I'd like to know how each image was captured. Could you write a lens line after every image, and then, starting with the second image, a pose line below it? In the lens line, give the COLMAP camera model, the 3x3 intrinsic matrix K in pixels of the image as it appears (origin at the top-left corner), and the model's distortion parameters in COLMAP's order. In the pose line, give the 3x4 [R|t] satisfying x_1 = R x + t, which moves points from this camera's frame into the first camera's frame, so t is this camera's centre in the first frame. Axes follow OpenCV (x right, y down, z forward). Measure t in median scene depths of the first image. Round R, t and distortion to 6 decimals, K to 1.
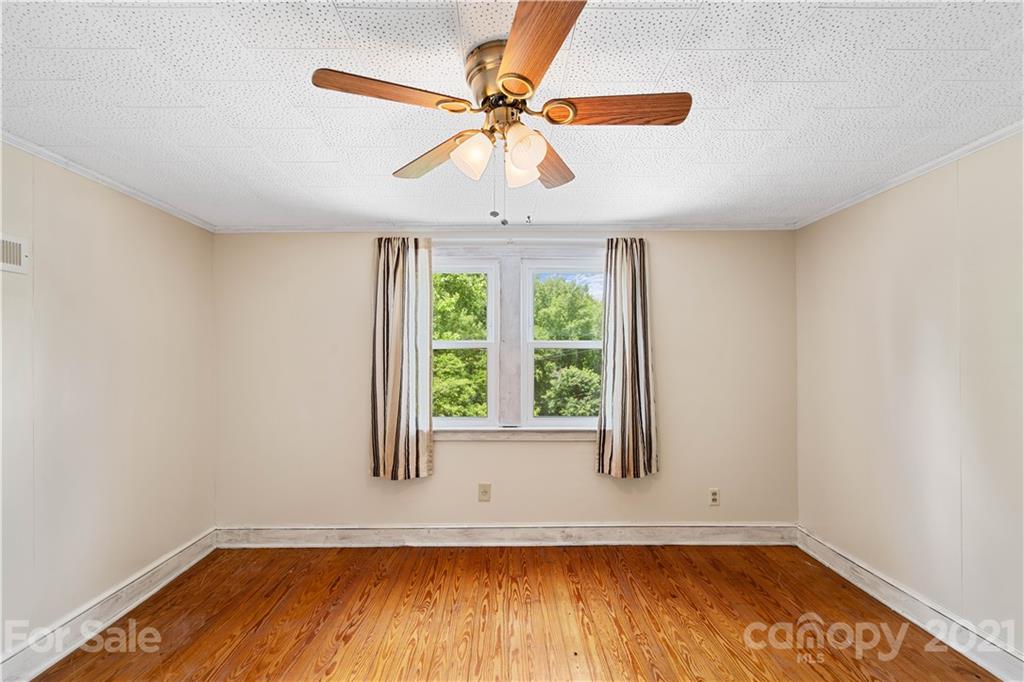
lens RADIAL K [[468.5, 0, 512.2], [0, 468.5, 336.4], [0, 0, 1]] dist [-0.006769, 0.004326]
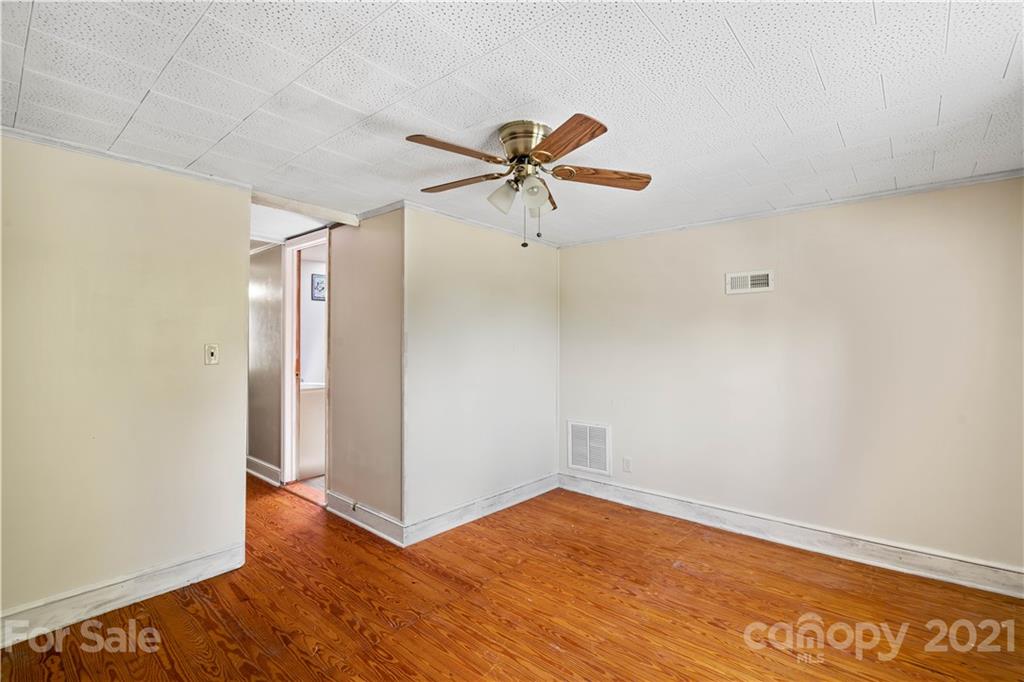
lens RADIAL K [[468.5, 0, 512.2], [0, 468.5, 336.4], [0, 0, 1]] dist [-0.006769, 0.004326]
pose [[-0.670300, -0.010680, -0.742013, 0.592355], [0.029055, 0.998752, -0.040622, 0.048812], [0.741521, -0.048788, -0.669154, 1.099617]]
